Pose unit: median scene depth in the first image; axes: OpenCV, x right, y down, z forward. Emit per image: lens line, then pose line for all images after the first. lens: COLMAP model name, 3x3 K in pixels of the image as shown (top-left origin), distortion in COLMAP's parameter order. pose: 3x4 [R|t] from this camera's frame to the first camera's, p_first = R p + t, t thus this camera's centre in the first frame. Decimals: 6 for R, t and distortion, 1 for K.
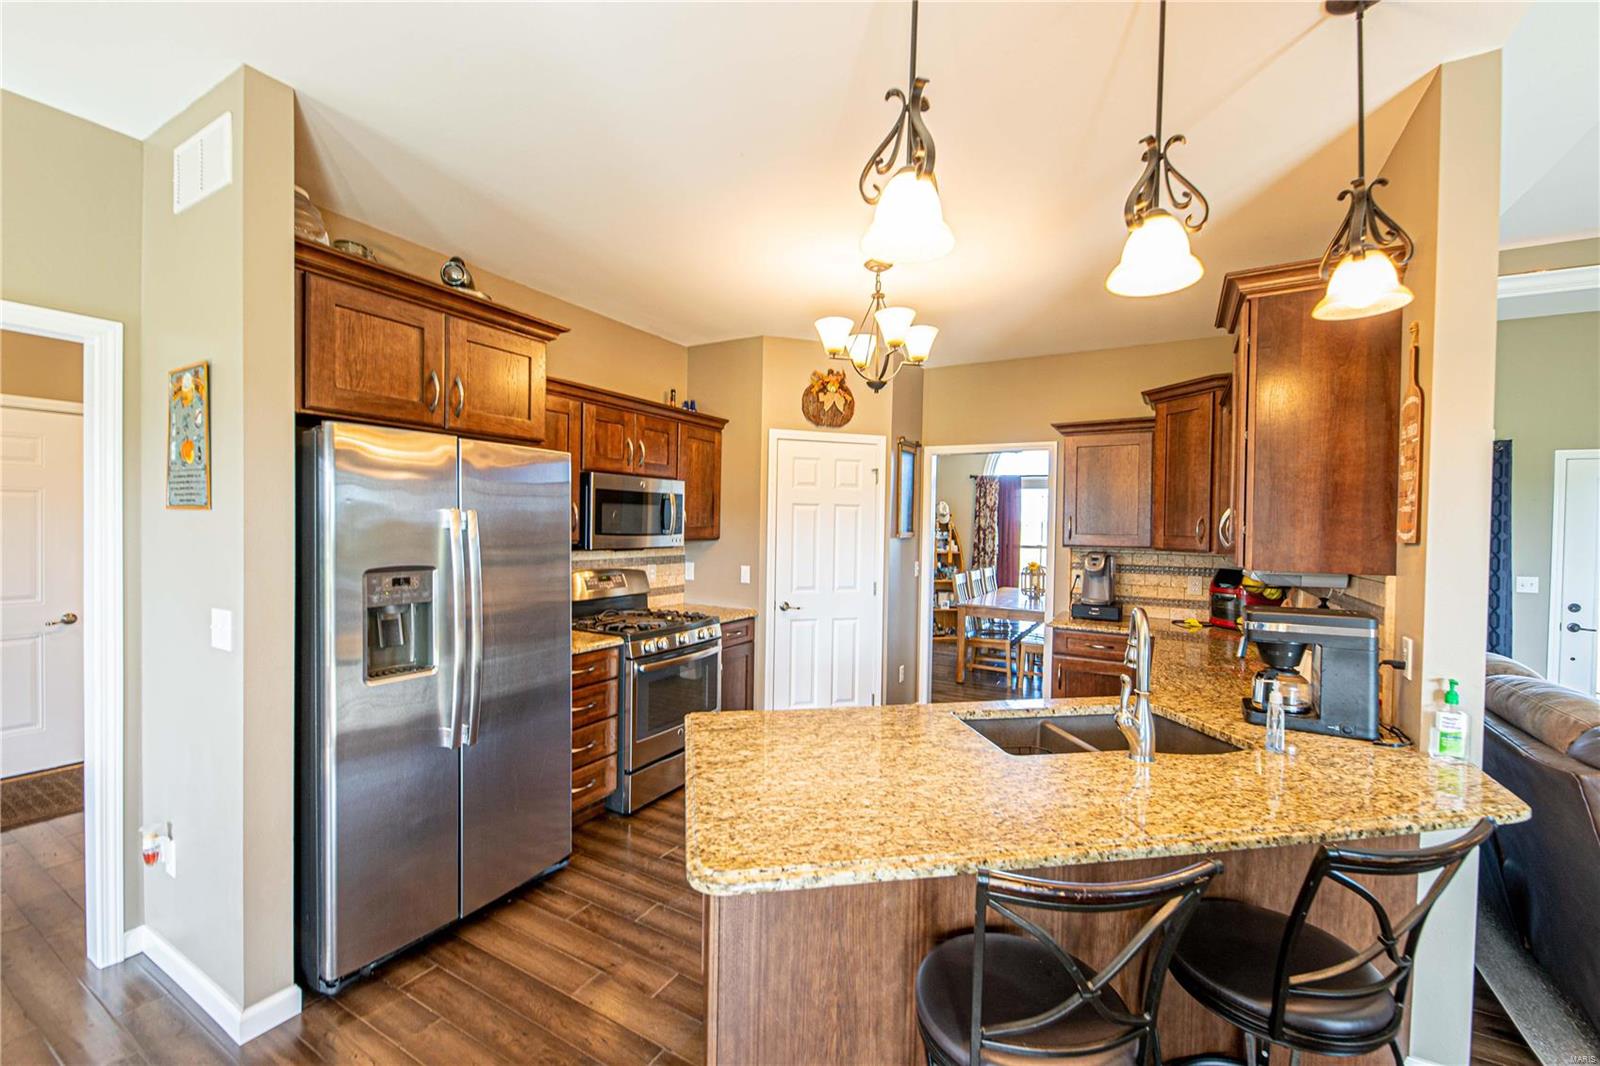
lens RADIAL K [[643.5, 0, 800.0], [0, 643.5, 533.0], [0, 0, 1]] dist [0.018686, -0.010551]
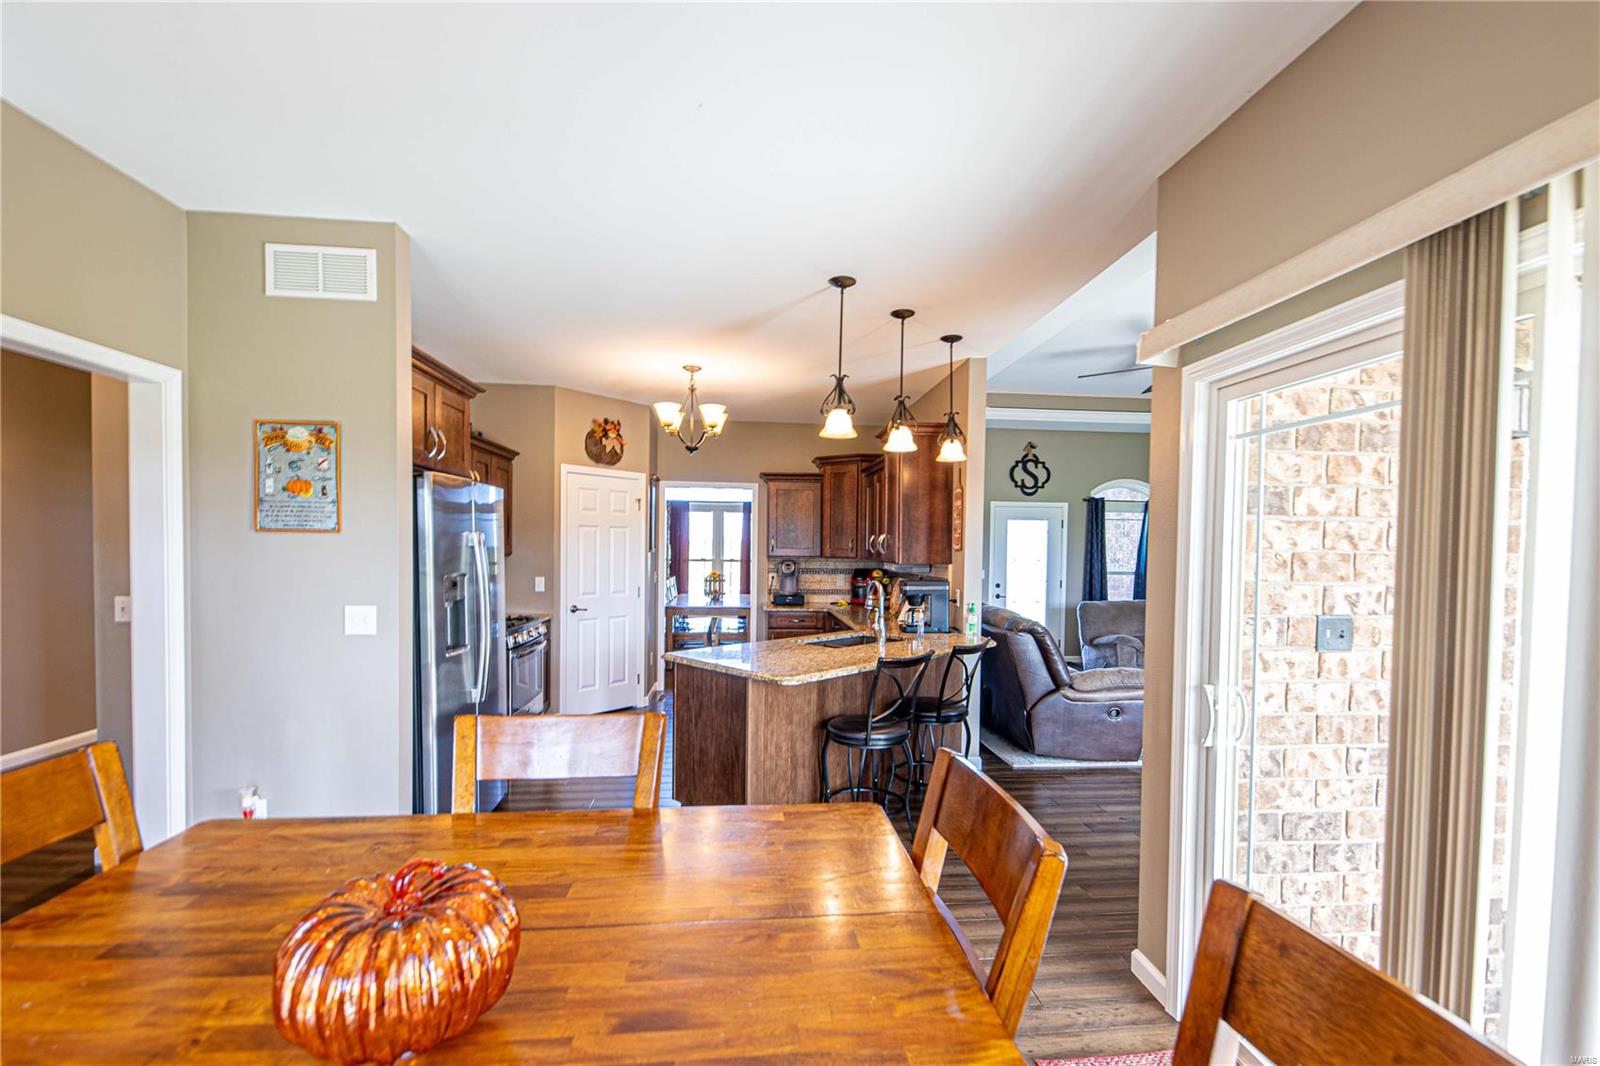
lens RADIAL K [[654.4, 0, 800.5], [0, 654.4, 559.7], [0, 0, 1]] dist [0.000796, 0.000078]
pose [[0.830198, -0.016673, 0.557220, -0.393022], [0.008459, 0.999814, 0.017313, 0.002011], [-0.557405, -0.009660, 0.830185, -0.301468]]
